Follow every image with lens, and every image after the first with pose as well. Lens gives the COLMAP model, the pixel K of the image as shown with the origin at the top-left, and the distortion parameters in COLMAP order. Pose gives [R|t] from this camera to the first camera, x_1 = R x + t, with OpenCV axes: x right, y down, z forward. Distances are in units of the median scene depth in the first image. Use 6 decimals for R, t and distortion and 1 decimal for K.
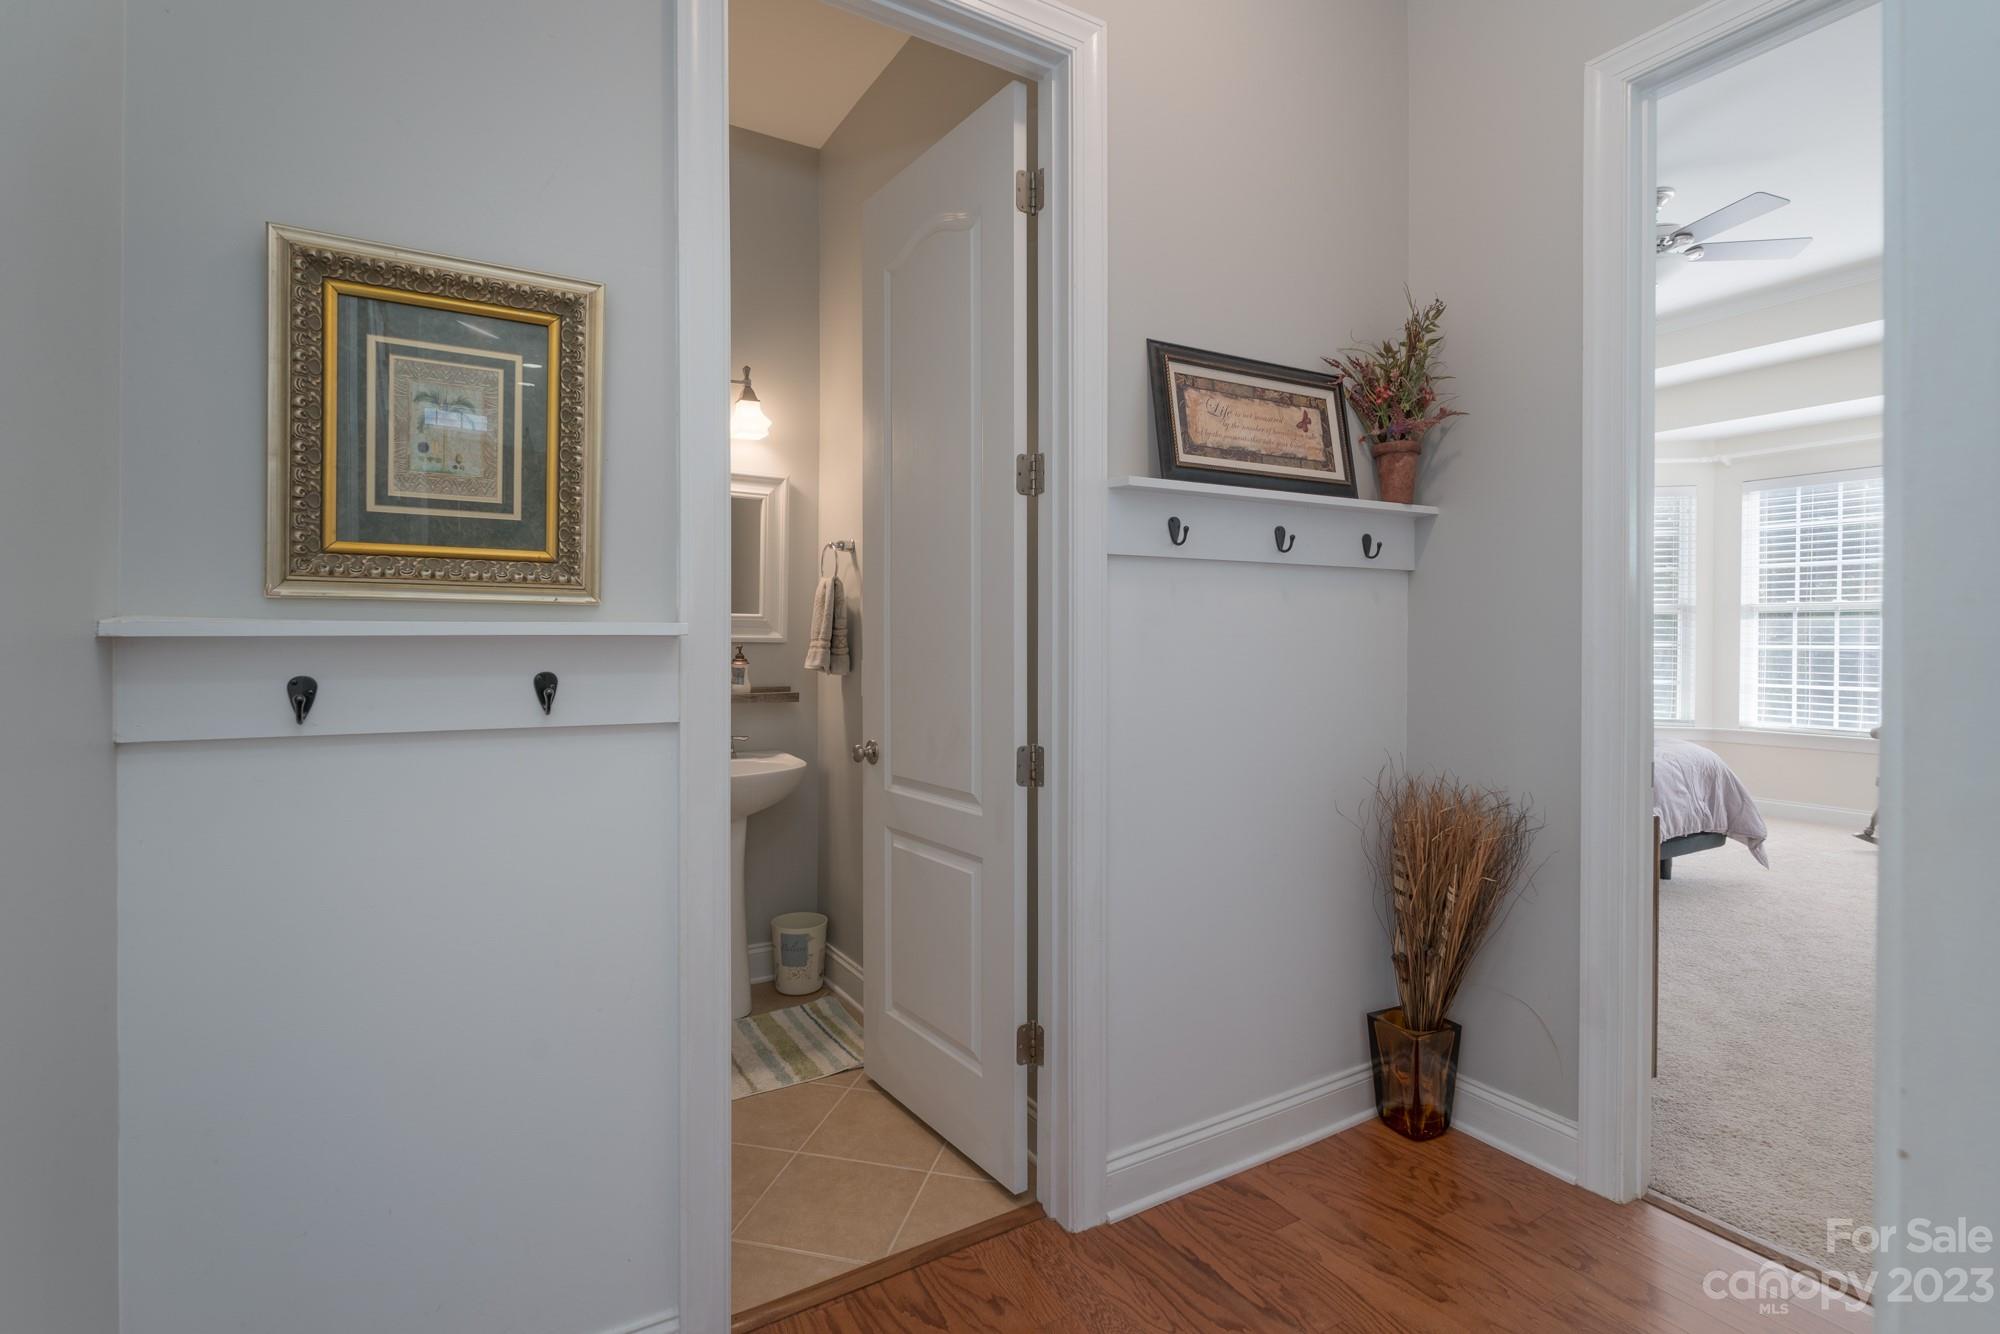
lens RADIAL K [[923.6, 0, 1001.5], [0, 923.6, 651.5], [0, 0, 1]] dist [0.000856, 0.000097]
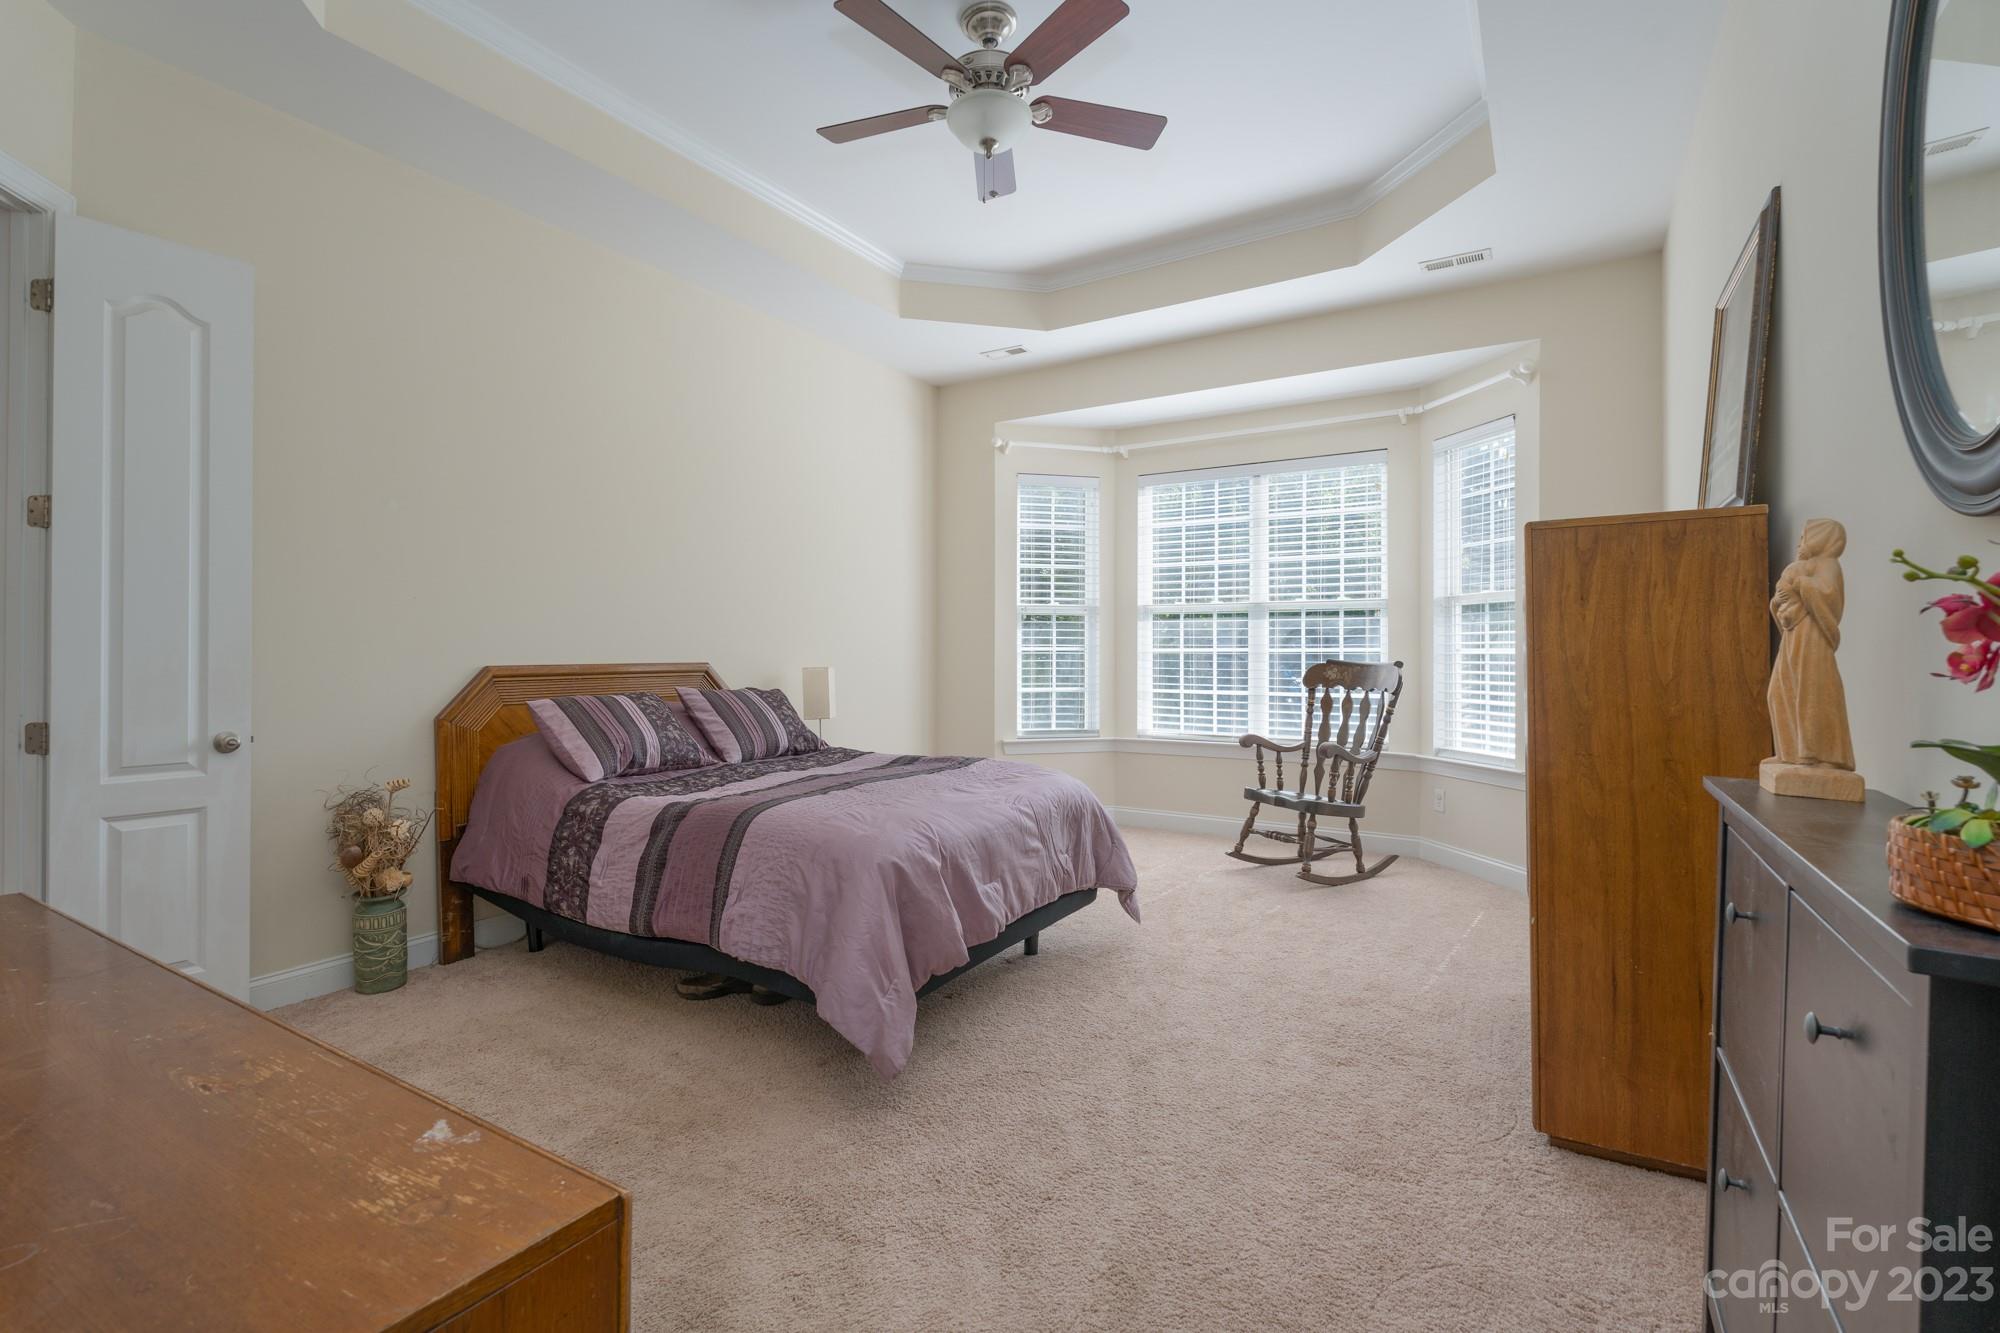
lens RADIAL K [[903.2, 0, 1000.6], [0, 903.2, 662.5], [0, 0, 1]] dist [-0.004703, 0.000480]
pose [[0.887214, -0.011983, 0.461202, 0.265918], [0.009967, 0.999927, 0.006807, -0.000273], [-0.461250, -0.001443, 0.887269, 0.262140]]
